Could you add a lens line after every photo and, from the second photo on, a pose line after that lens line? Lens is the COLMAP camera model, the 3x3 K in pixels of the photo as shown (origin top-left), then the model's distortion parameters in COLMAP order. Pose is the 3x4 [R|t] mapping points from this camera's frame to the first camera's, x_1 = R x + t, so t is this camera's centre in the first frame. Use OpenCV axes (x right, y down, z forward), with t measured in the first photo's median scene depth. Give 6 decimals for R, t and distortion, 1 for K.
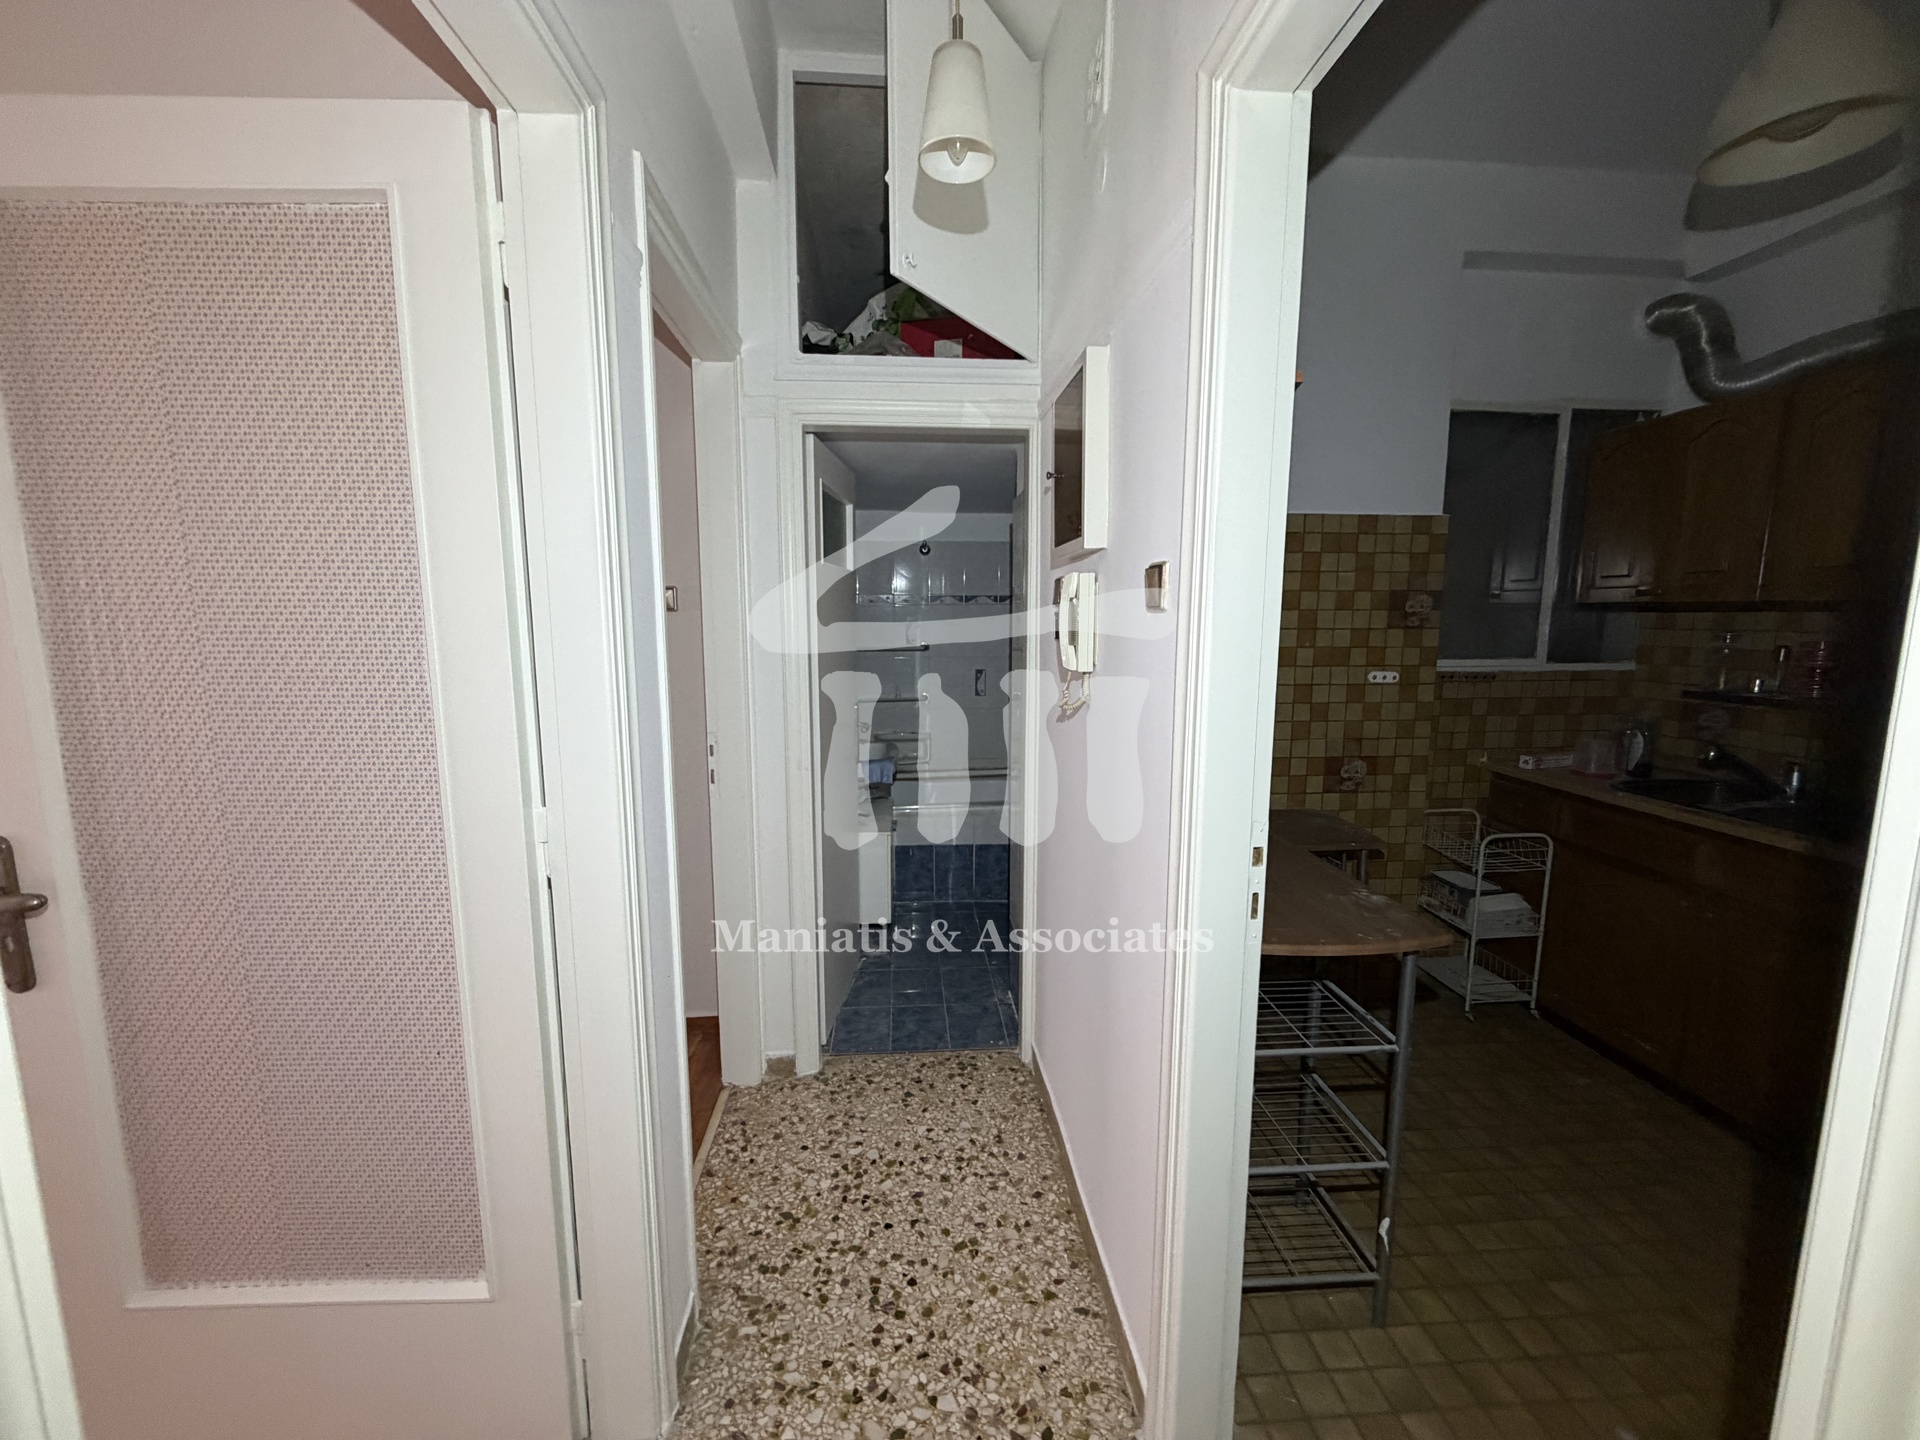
lens RADIAL K [[759.2, 0, 954.8], [0, 759.2, 713.9], [0, 0, 1]] dist [-0.001734, -0.000080]
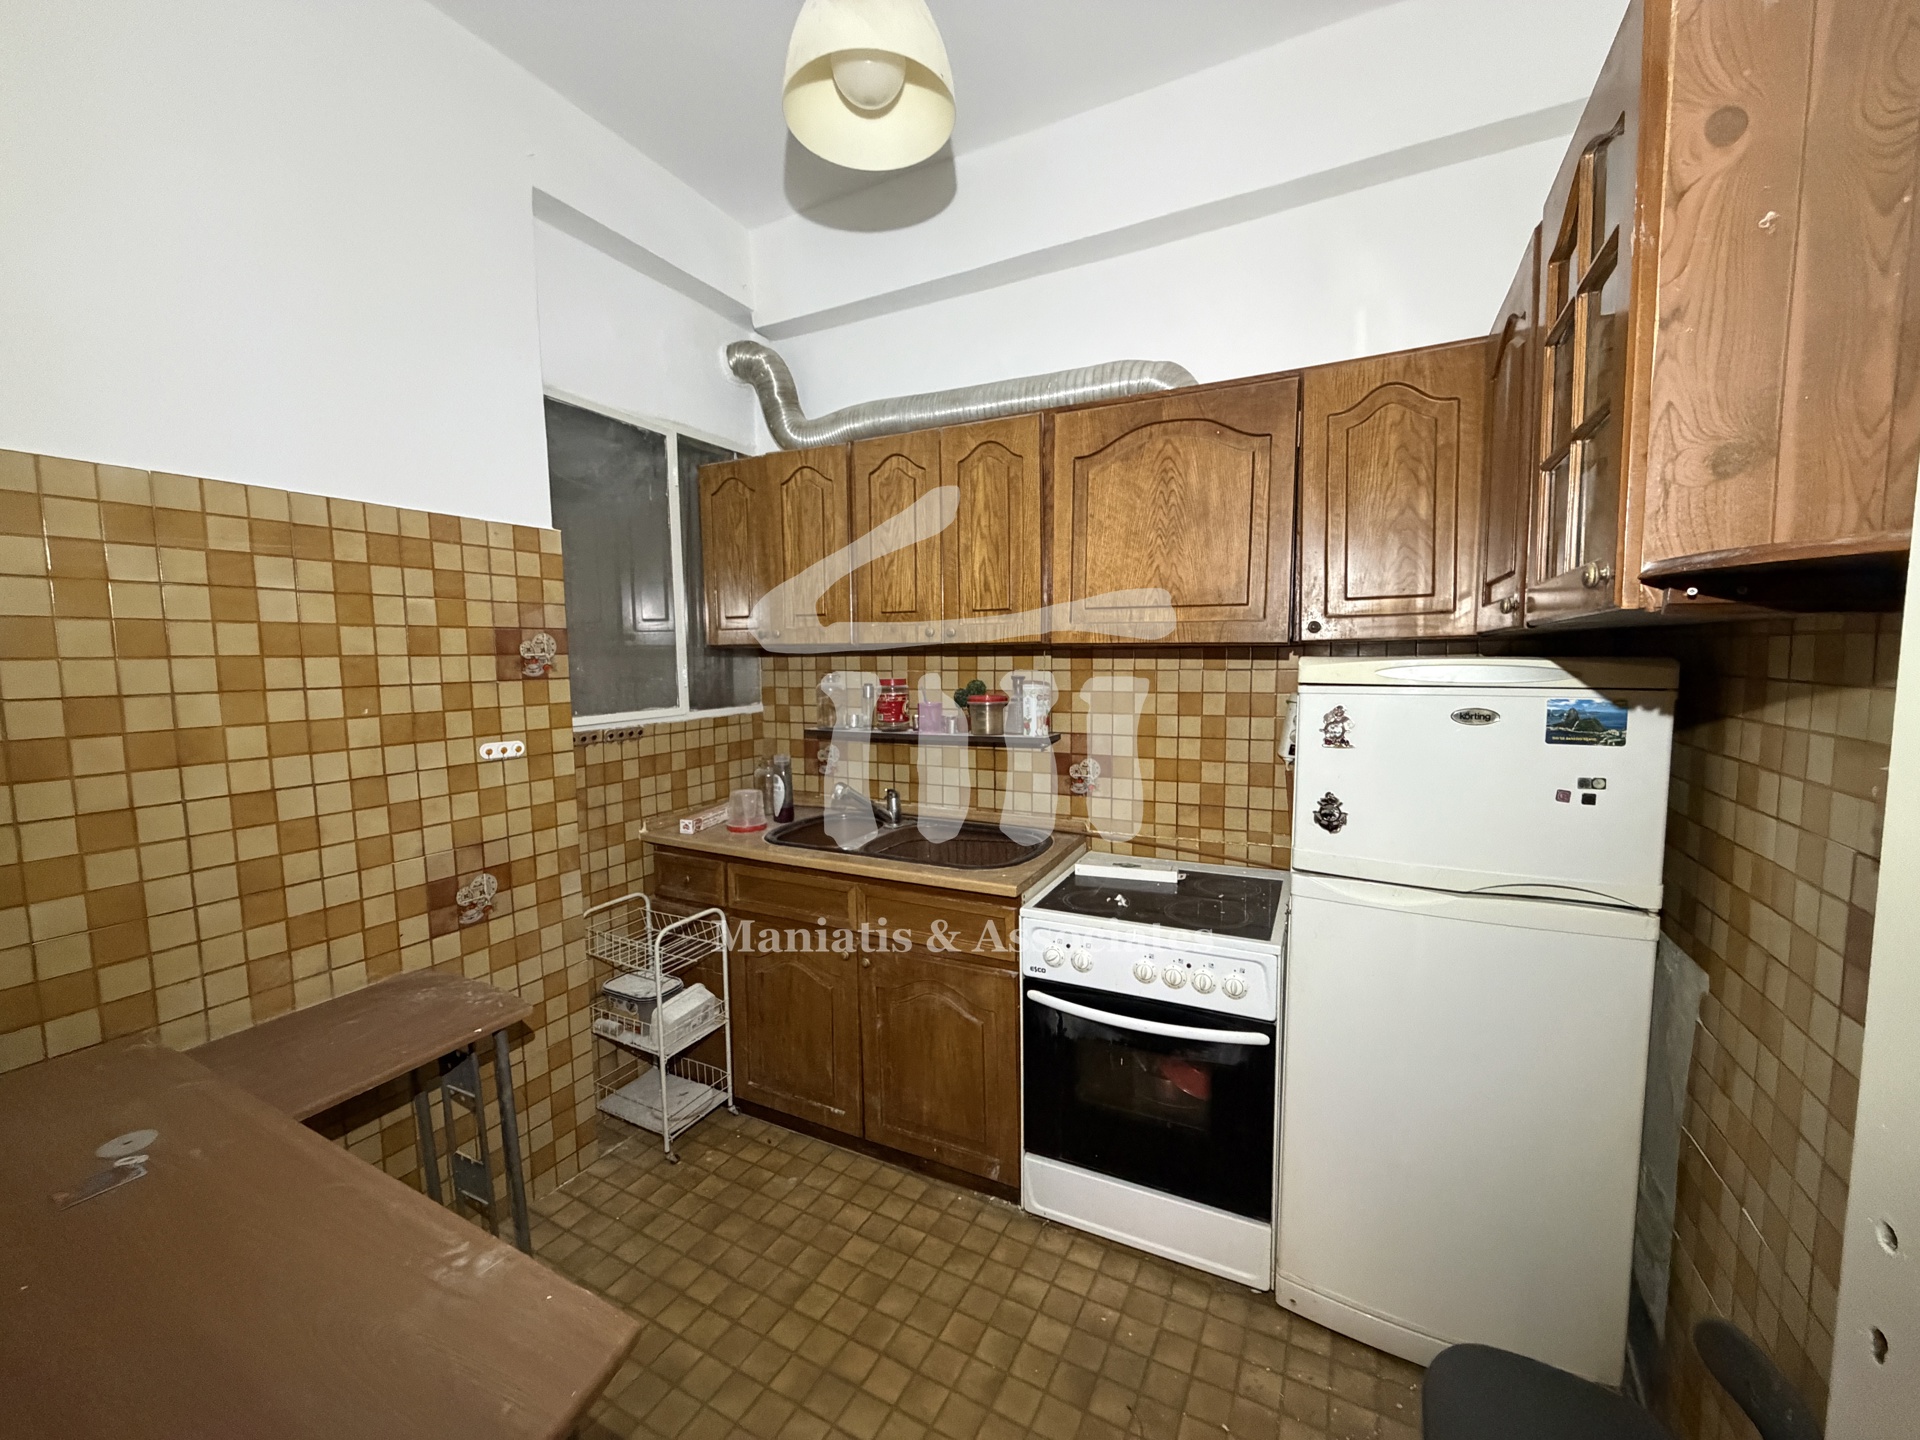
lens RADIAL K [[759.2, 0, 955.1], [0, 759.2, 723.7], [0, 0, 1]] dist [-0.001734, -0.000080]
pose [[0.527709, -0.087118, 0.844946, 0.194635], [0.125379, 0.991820, 0.023956, -0.036710], [-0.840121, 0.093297, 0.534315, 0.270077]]
